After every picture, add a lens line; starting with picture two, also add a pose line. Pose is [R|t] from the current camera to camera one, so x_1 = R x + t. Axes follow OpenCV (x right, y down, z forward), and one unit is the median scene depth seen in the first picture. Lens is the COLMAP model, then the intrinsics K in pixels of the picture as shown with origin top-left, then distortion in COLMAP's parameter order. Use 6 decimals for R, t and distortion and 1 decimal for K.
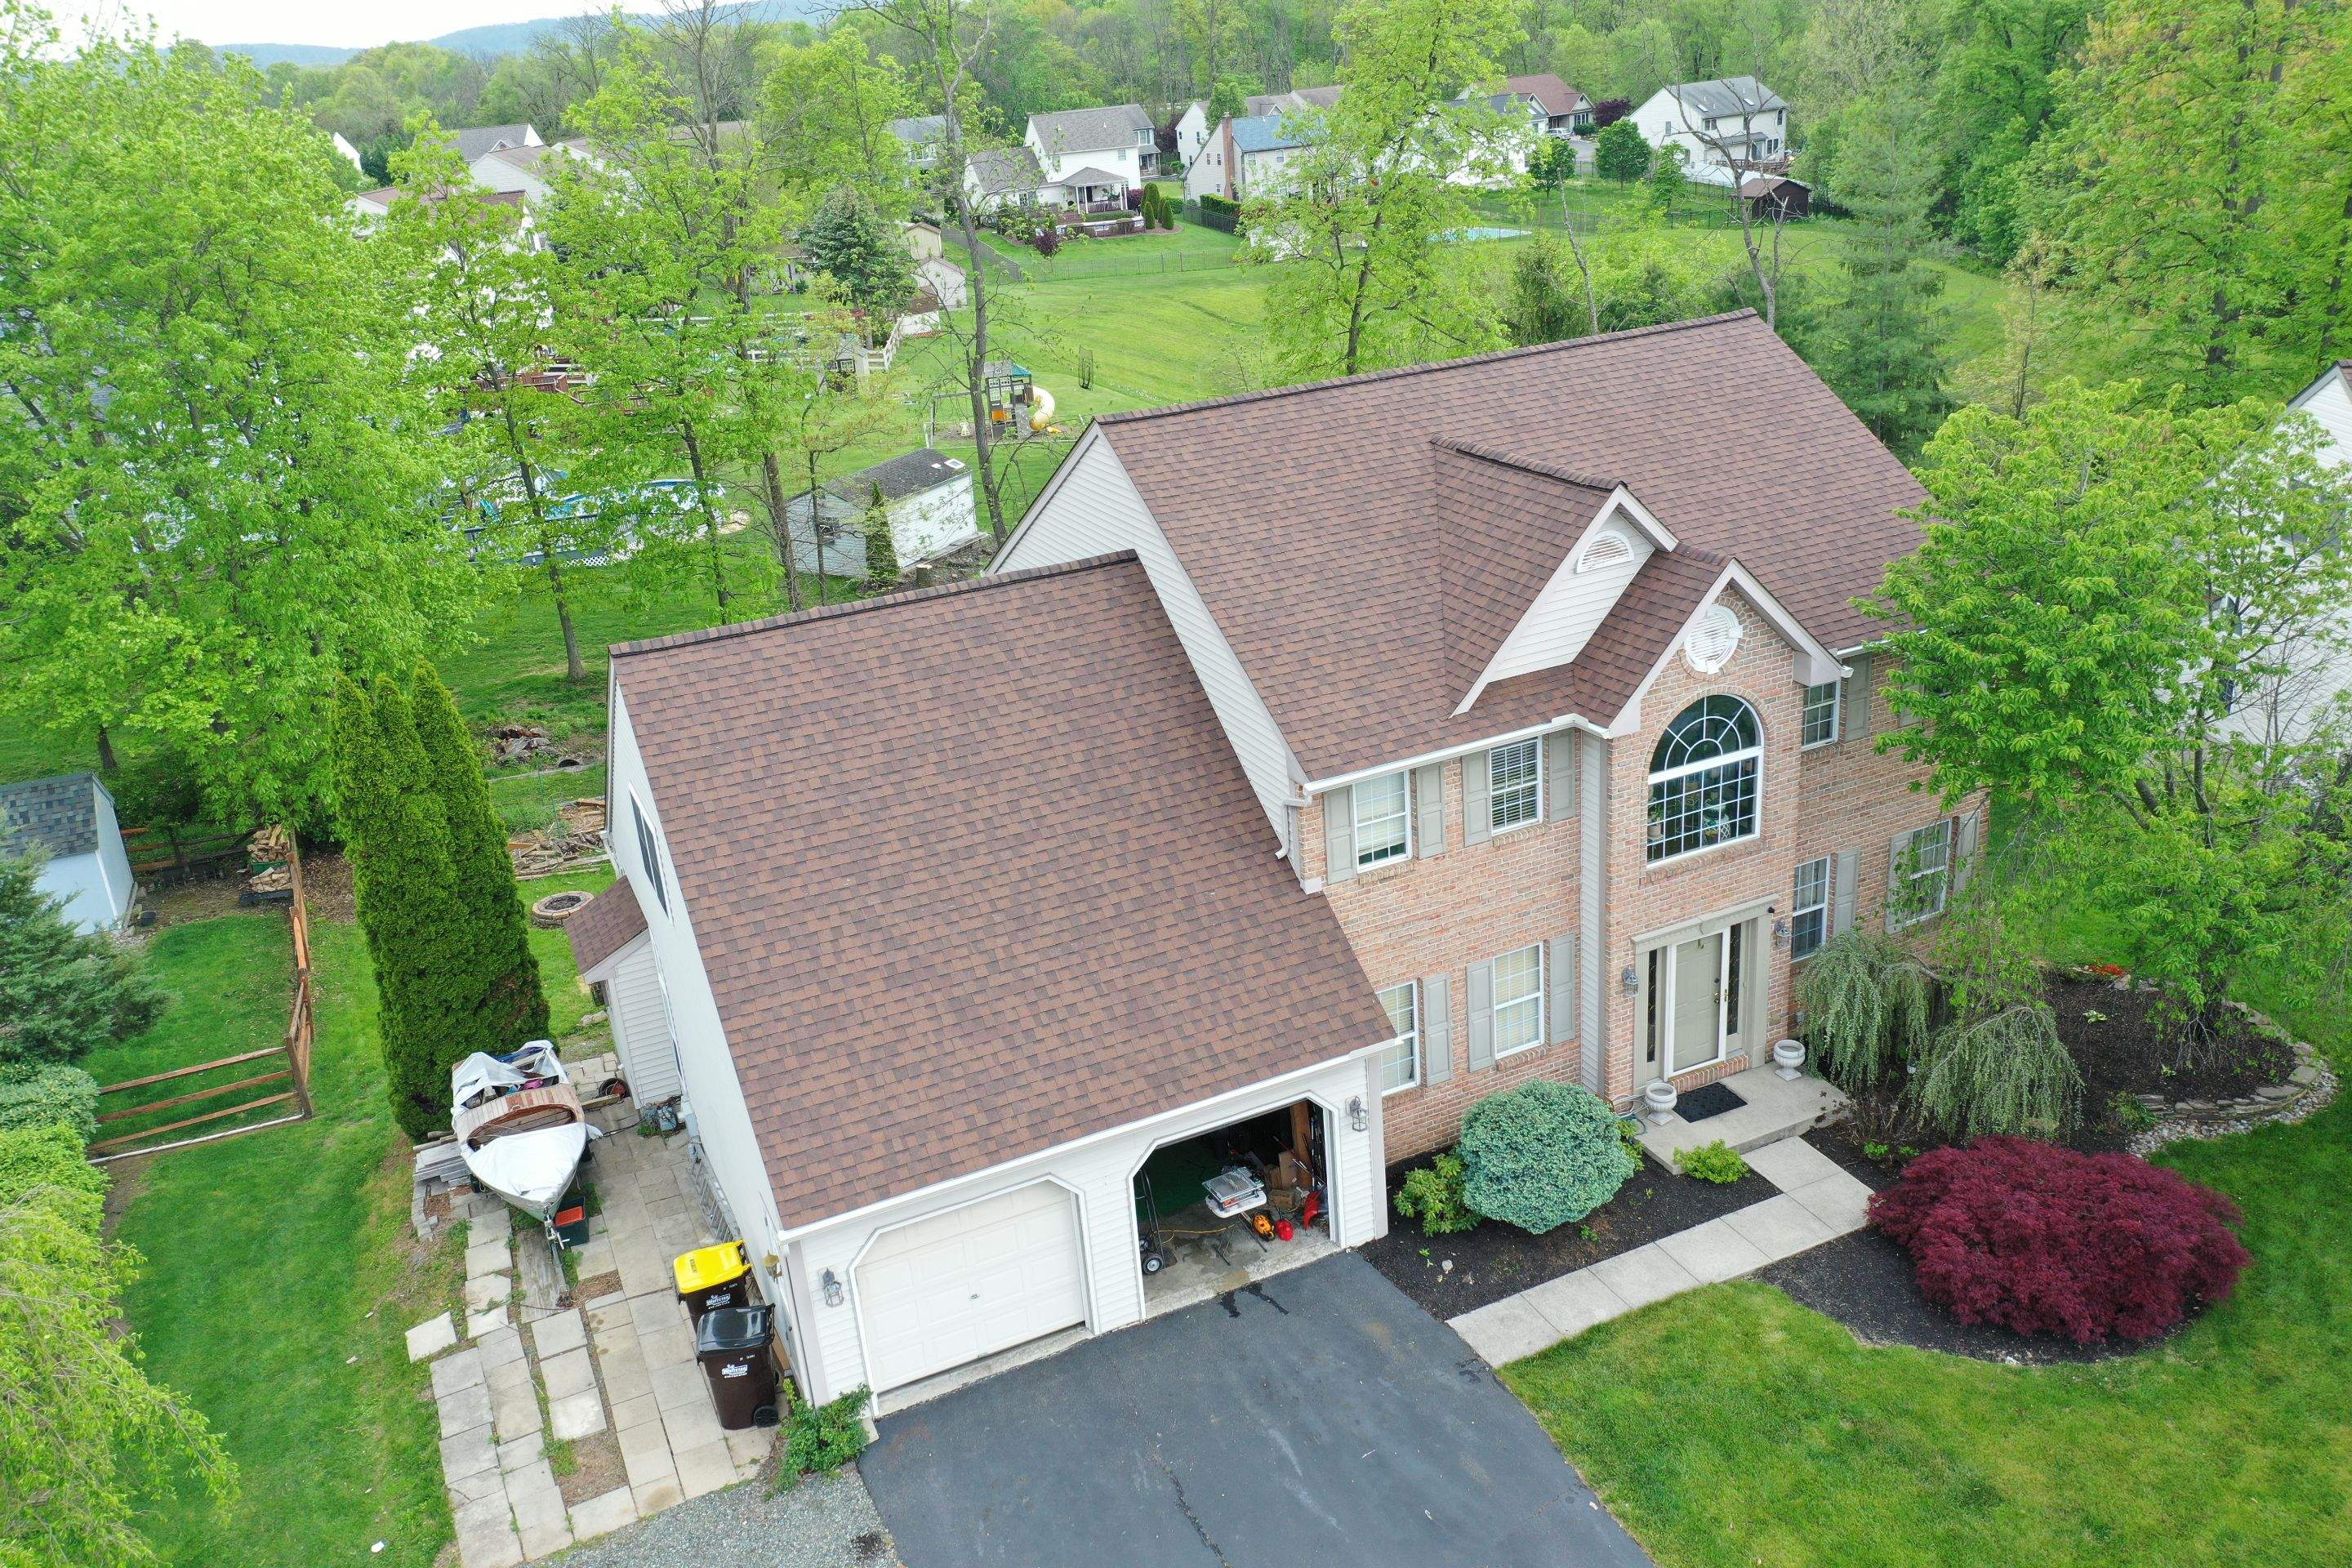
lens RADIAL K [[1848.9, 0, 1173.5], [0, 1848.9, 789.2], [0, 0, 1]] dist [0.015135, -0.001270]
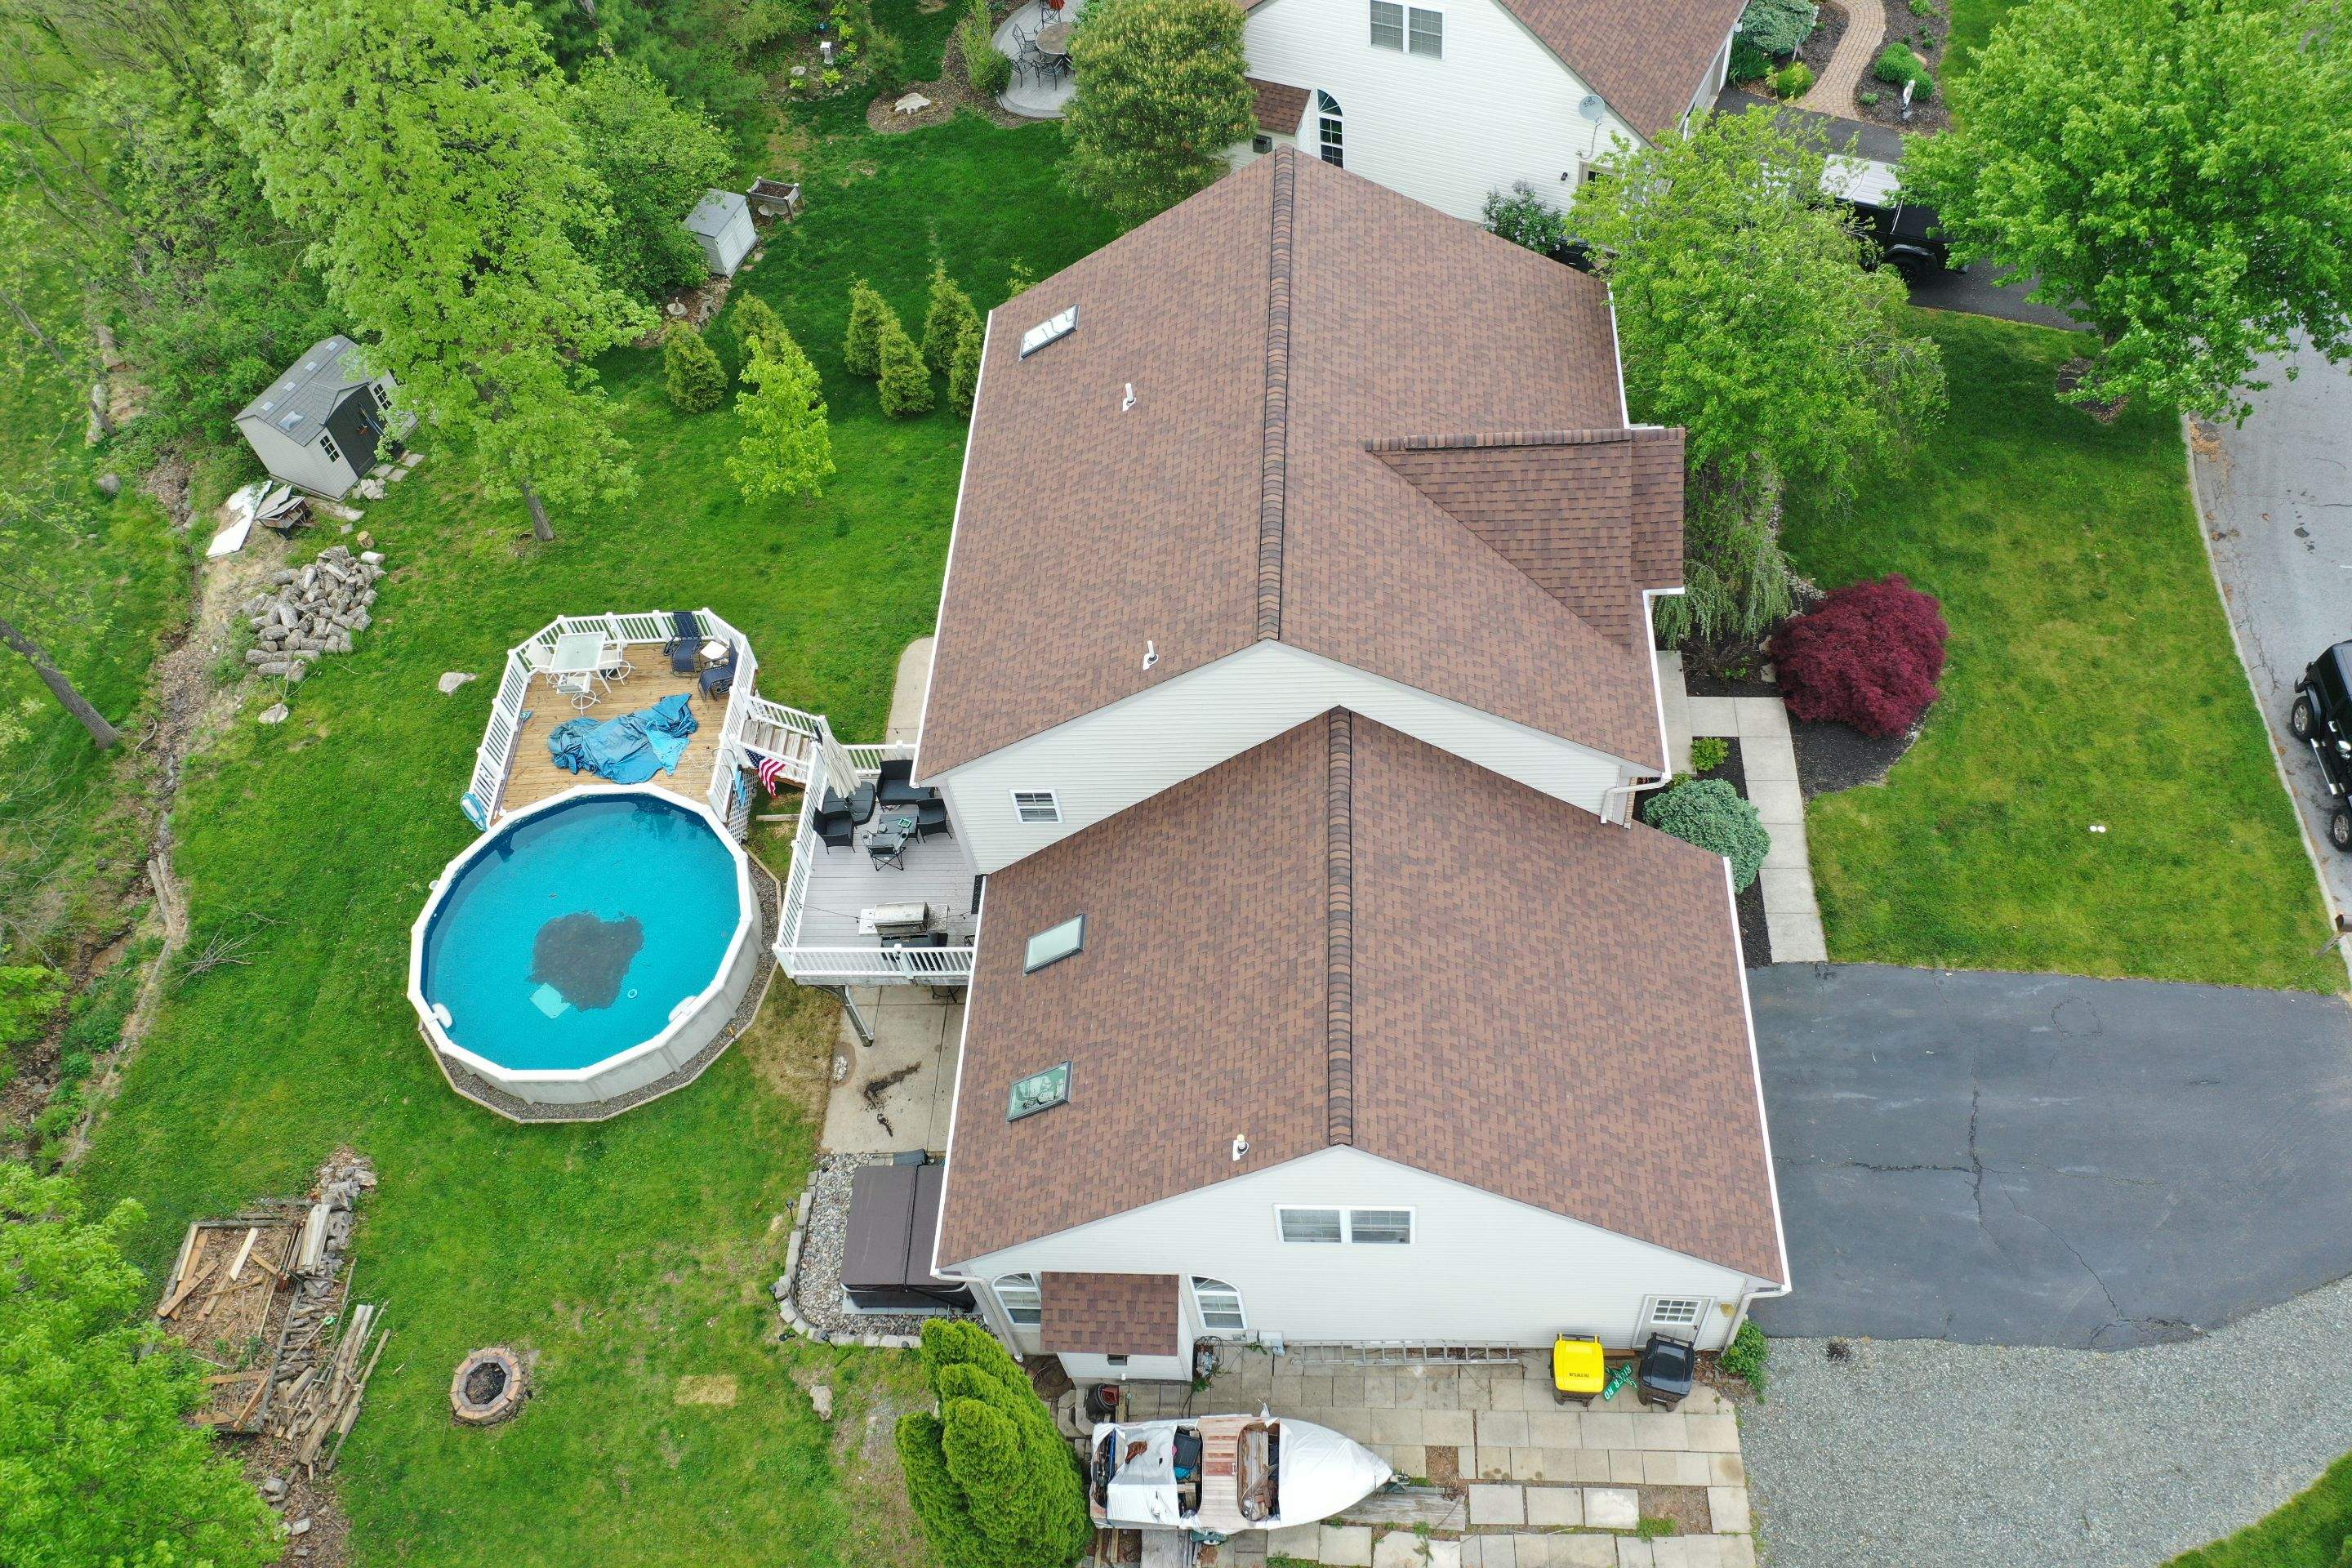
lens RADIAL K [[1846.7, 0, 1176.0], [0, 1846.7, 784.0], [0, 0, 1]] dist [0.017741, -0.006124]
pose [[0.466310, -0.701576, 0.538838, -0.730460], [0.387117, 0.709534, 0.588813, -0.825673], [-0.795421, -0.065976, 0.602455, 0.438415]]
